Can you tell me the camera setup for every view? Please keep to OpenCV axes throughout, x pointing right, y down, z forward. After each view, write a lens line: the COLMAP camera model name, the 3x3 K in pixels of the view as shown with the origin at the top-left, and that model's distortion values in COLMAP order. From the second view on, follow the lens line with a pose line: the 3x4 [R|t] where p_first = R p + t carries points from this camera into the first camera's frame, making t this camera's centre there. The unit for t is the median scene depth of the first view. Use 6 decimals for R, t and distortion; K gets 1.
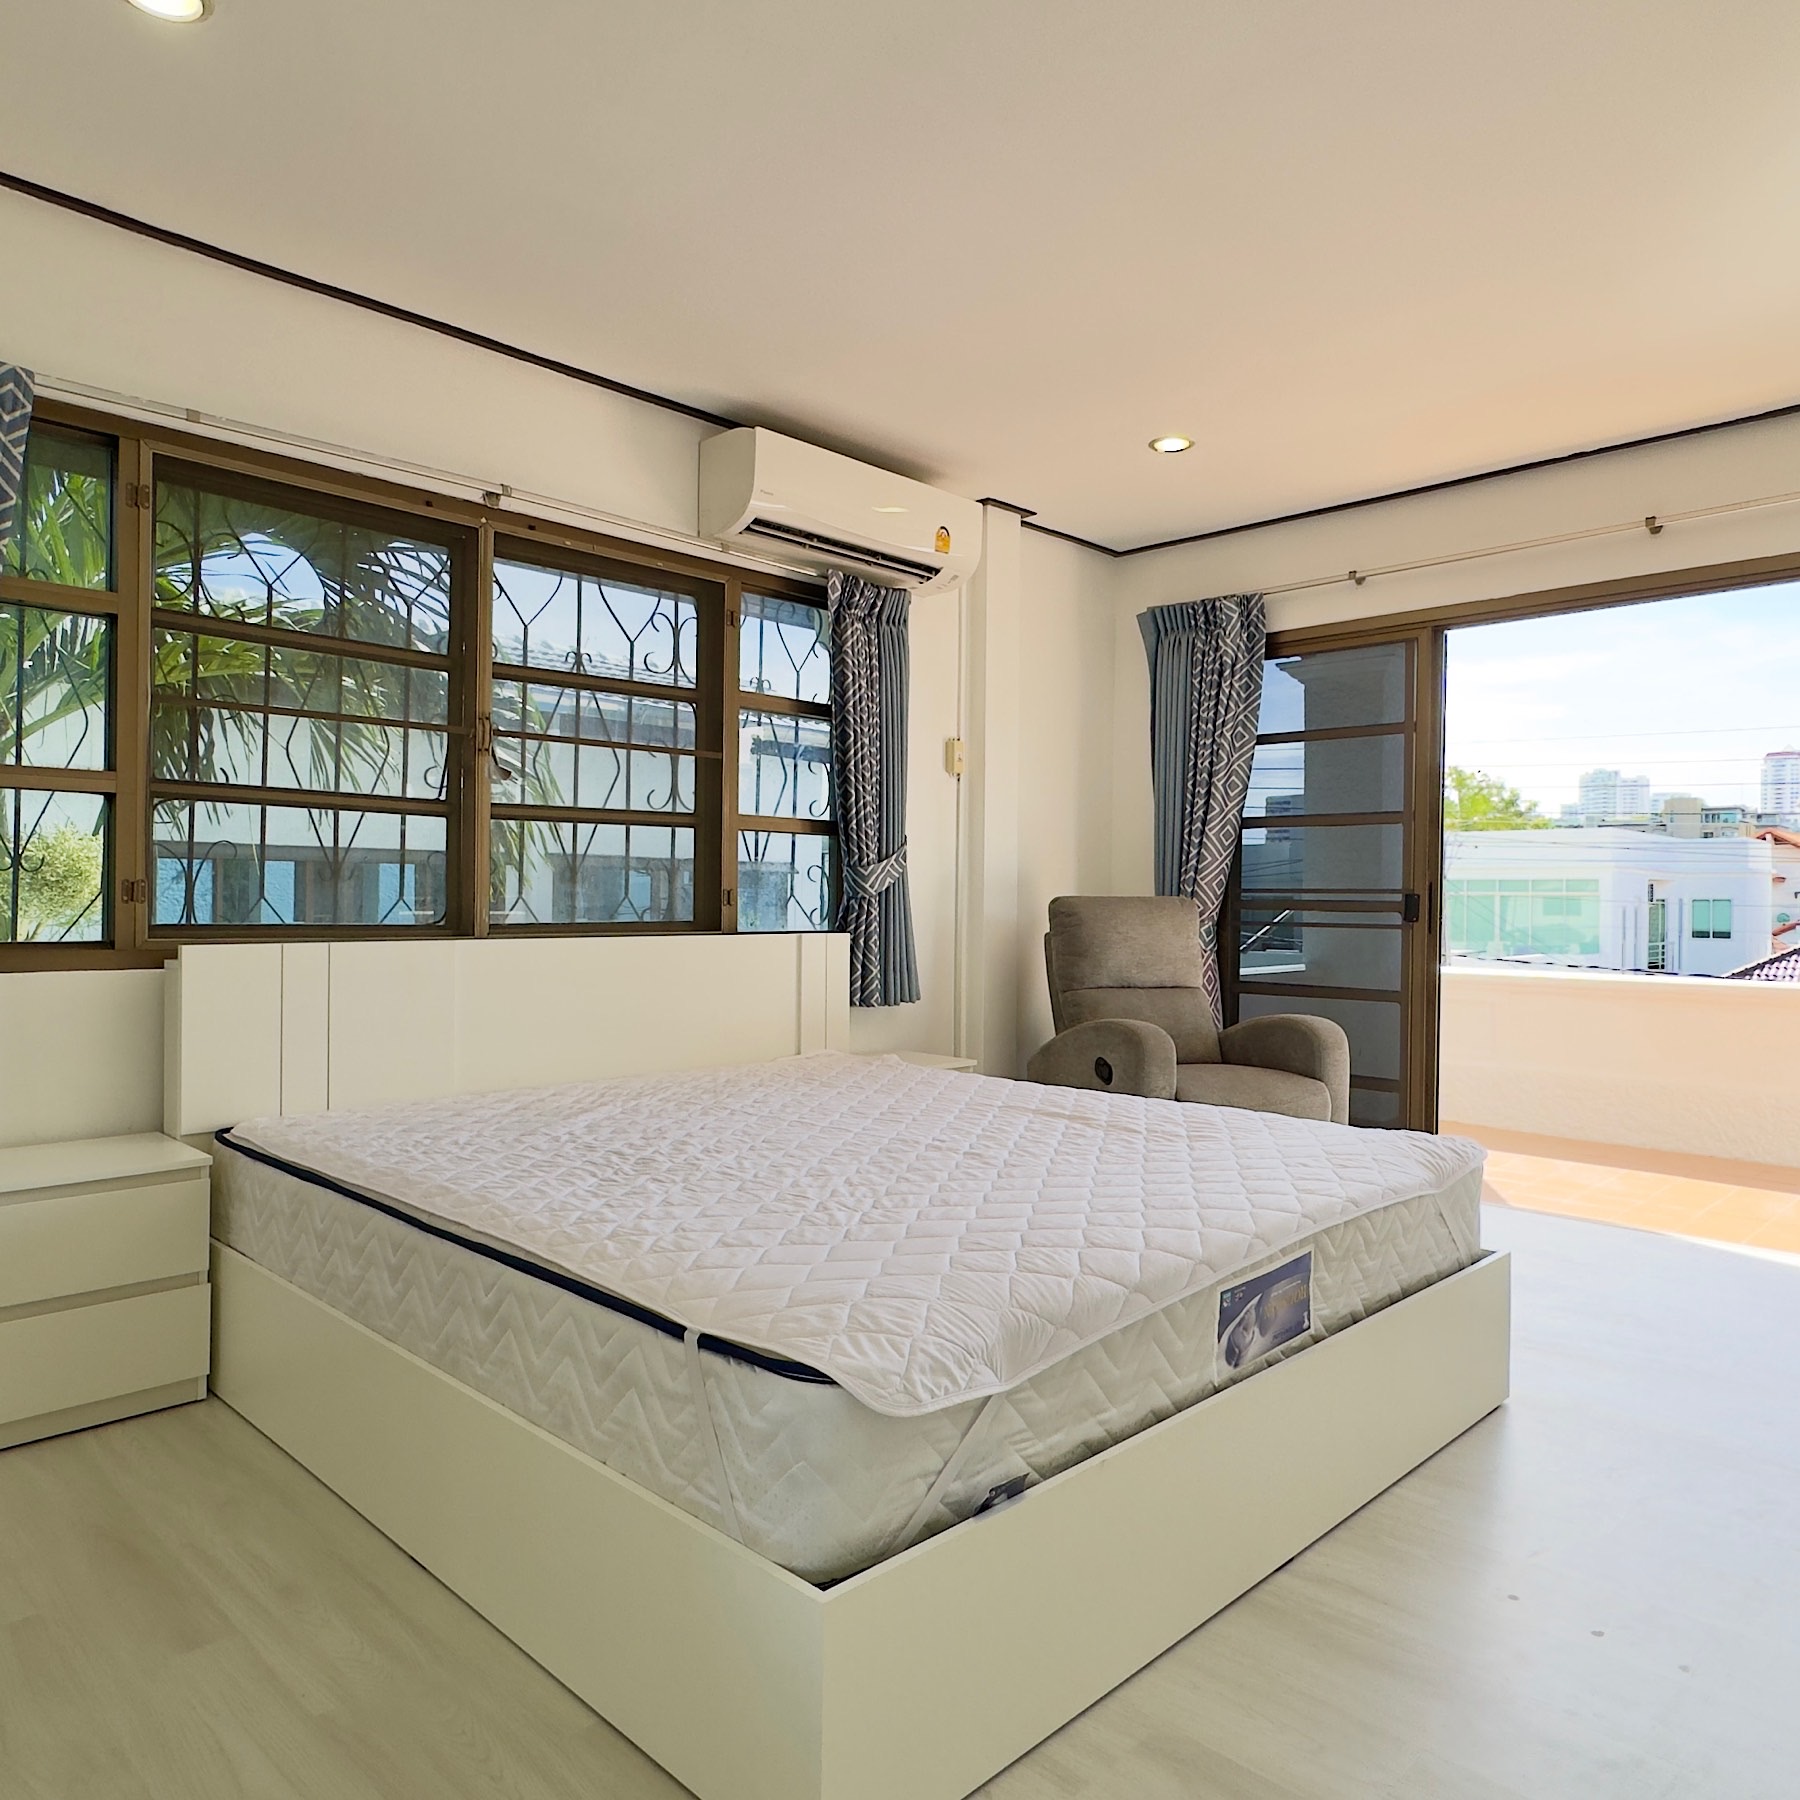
lens RADIAL K [[1287.4, 0, 909.3], [0, 1287.4, 898.1], [0, 0, 1]] dist [-0.011083, 0.001918]
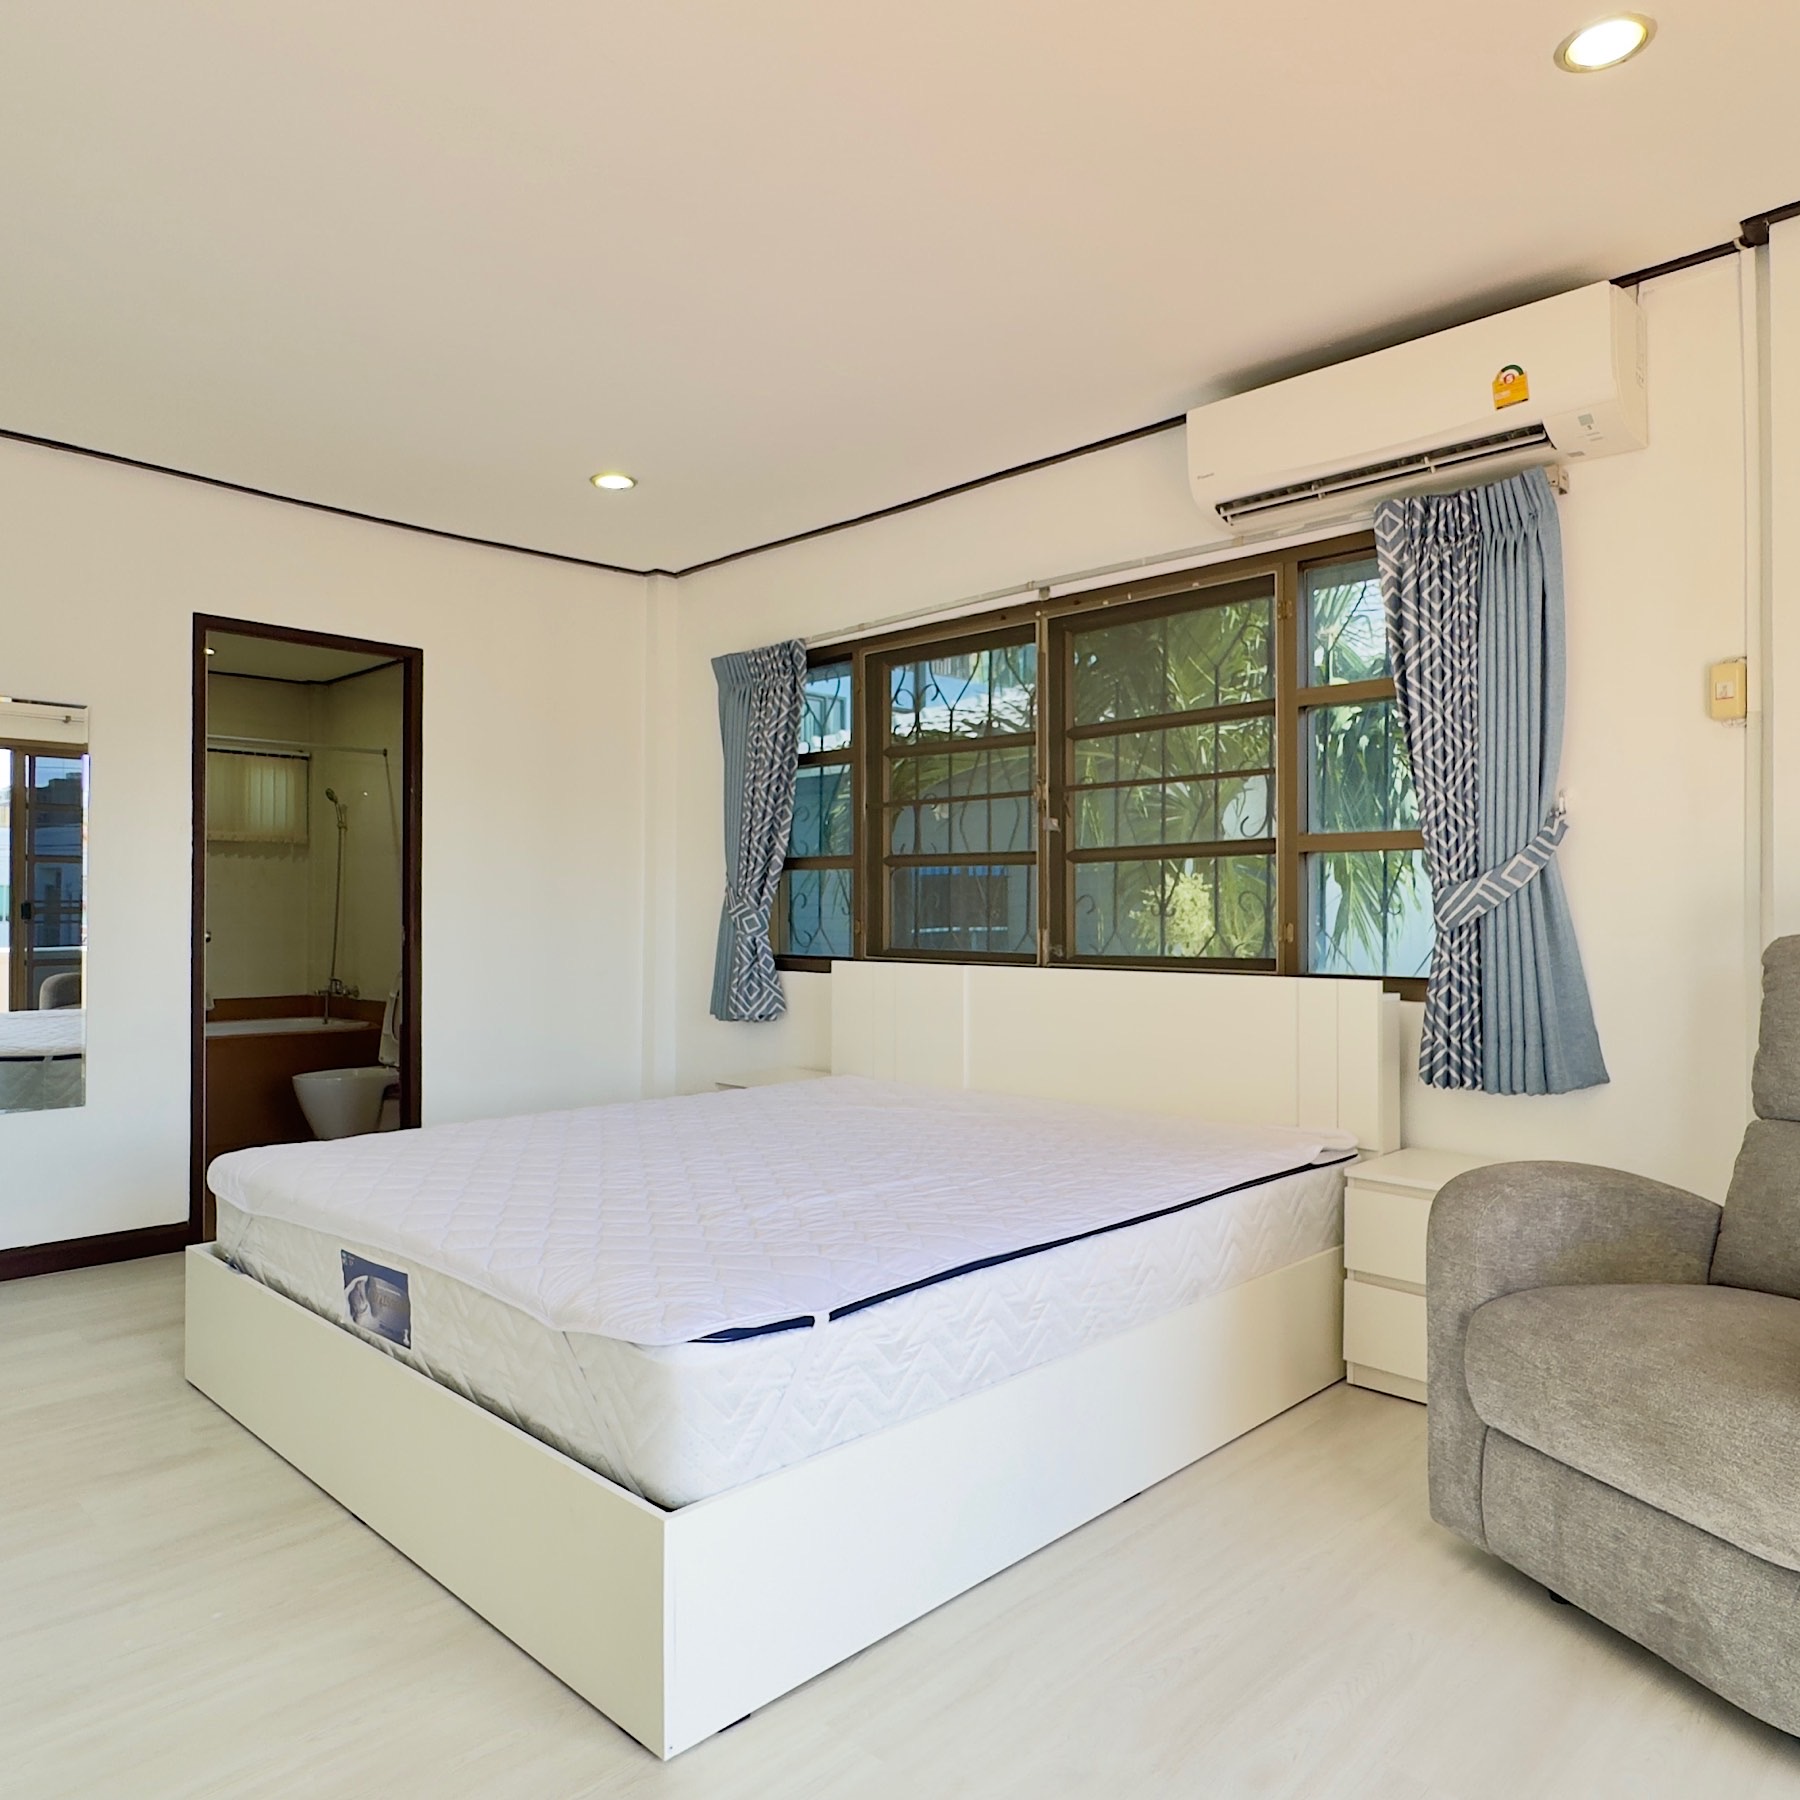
lens RADIAL K [[1287.4, 0, 909.3], [0, 1287.4, 903.2], [0, 0, 1]] dist [-0.011083, 0.001918]
pose [[-0.001640, -0.020091, -0.999797, 0.853690], [-0.002852, 0.999794, -0.020086, -0.002219], [0.999995, 0.002819, -0.001697, 0.883913]]
